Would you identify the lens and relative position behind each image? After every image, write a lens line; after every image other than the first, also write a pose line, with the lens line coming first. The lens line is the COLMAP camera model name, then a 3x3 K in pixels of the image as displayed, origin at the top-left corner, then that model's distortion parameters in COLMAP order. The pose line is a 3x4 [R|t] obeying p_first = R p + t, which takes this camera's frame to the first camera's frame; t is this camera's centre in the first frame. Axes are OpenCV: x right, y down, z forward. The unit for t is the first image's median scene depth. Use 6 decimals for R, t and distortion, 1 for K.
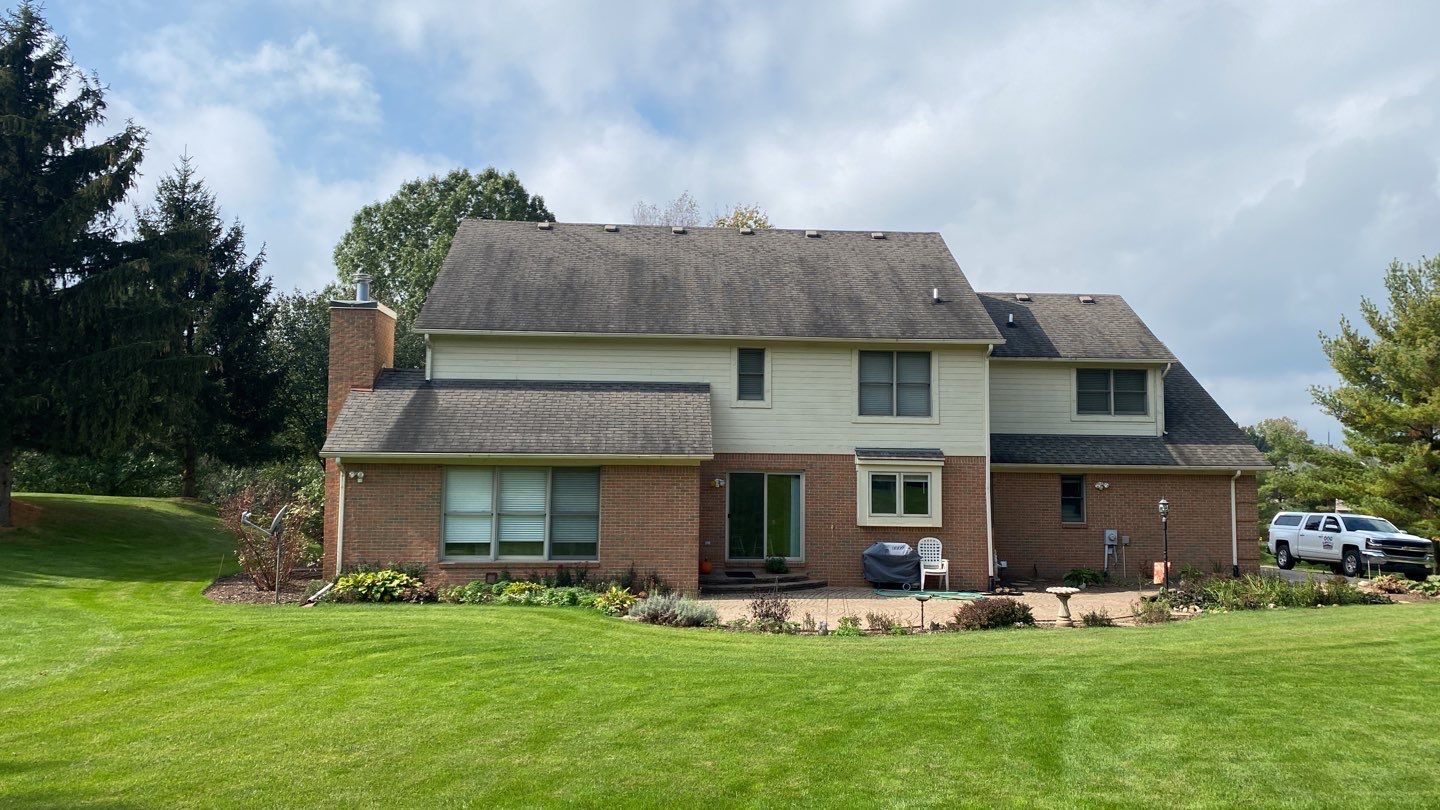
lens RADIAL K [[1089.8, 0, 721.9], [0, 1089.8, 407.9], [0, 0, 1]] dist [0.041341, 0.000853]
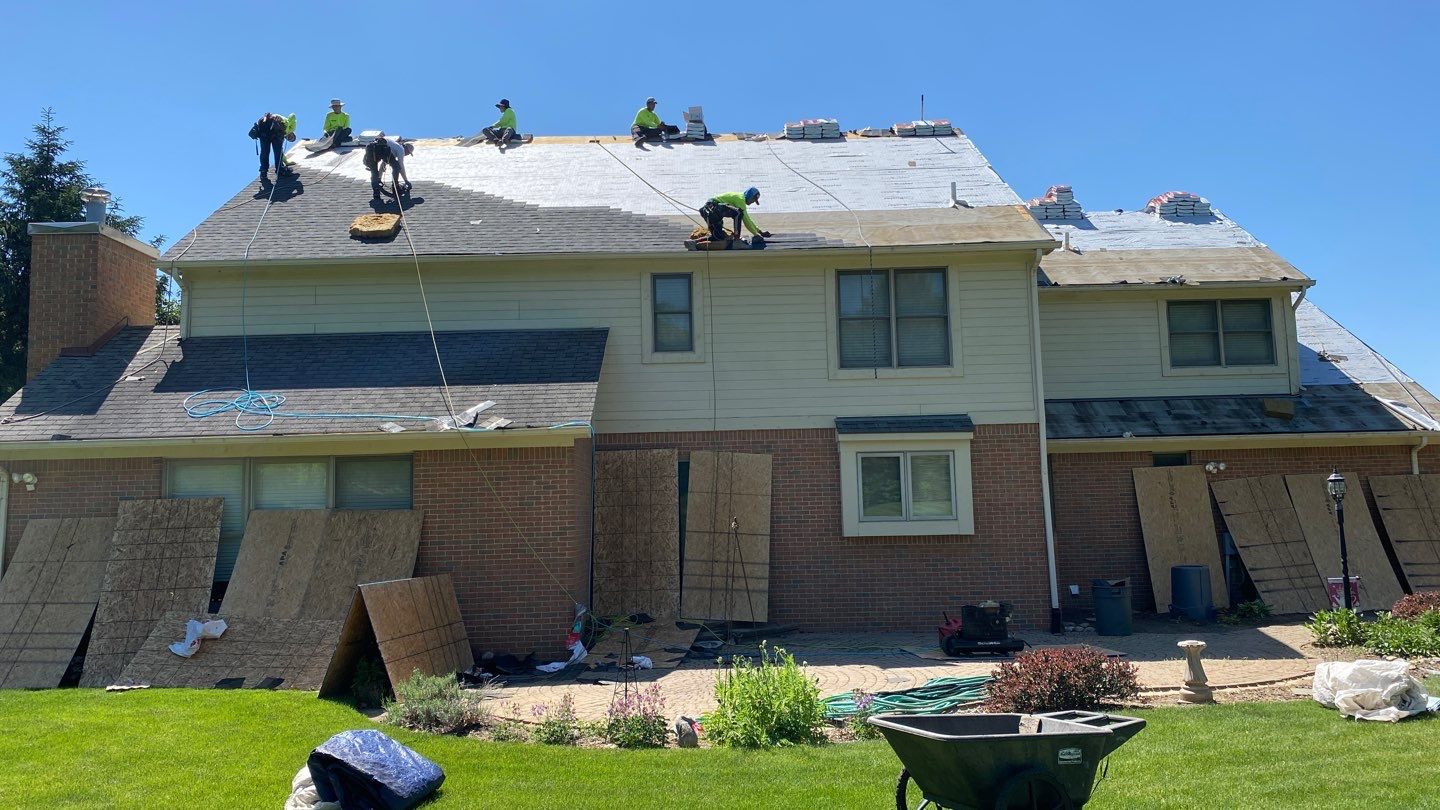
lens RADIAL K [[1090.0, 0, 716.4], [0, 1090.0, 413.7], [0, 0, 1]] dist [0.017346, -0.022940]
pose [[0.997688, -0.041464, -0.053849, 0.086316], [0.039767, 0.998689, -0.032221, 0.052478], [0.055115, 0.030005, 0.998029, 0.345174]]
